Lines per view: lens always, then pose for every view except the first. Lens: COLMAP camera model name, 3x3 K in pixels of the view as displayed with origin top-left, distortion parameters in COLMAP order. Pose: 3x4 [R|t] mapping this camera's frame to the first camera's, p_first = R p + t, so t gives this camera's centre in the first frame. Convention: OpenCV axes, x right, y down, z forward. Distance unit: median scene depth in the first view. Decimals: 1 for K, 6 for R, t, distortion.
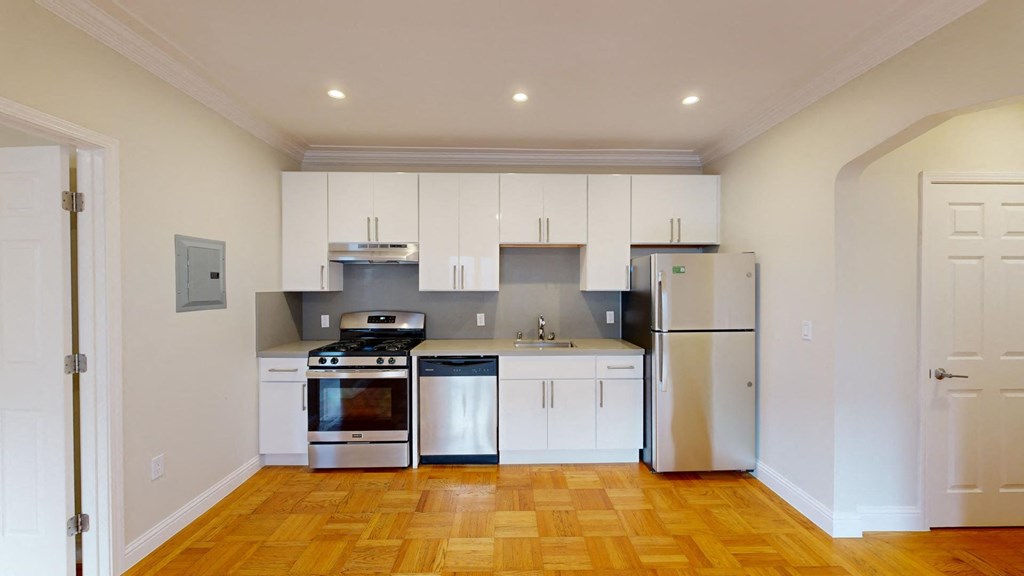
lens RADIAL K [[377.5, 0, 512.1], [0, 377.5, 289.1], [0, 0, 1]] dist [0.000038, 0.000124]
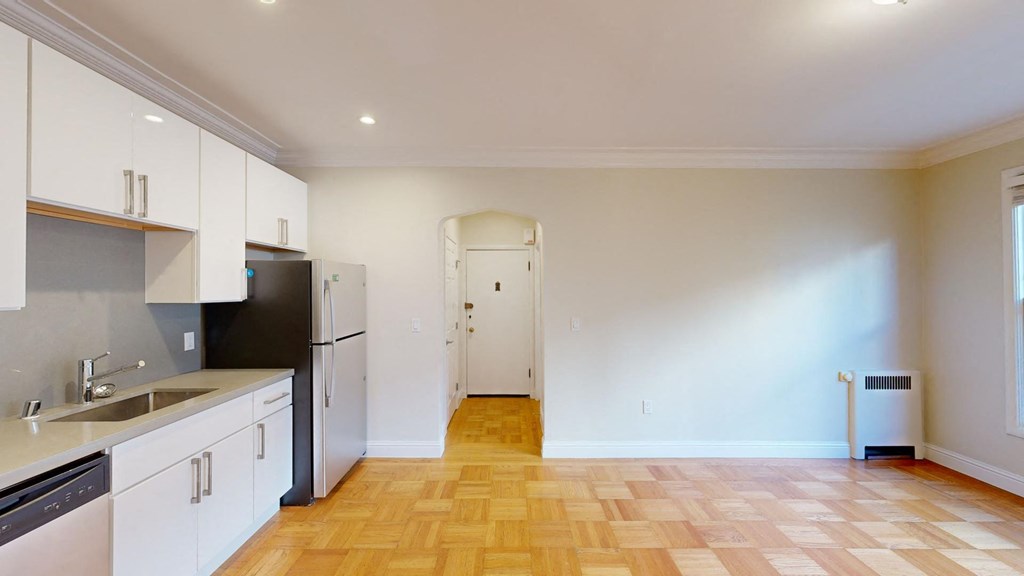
lens RADIAL K [[377.5, 0, 512.1], [0, 377.5, 289.1], [0, 0, 1]] dist [0.000038, 0.000124]
pose [[0.017163, 0.005535, 0.999837, -0.489698], [0.015438, 0.999864, -0.005800, -0.007339], [-0.999734, 0.015535, 0.017075, 0.488656]]
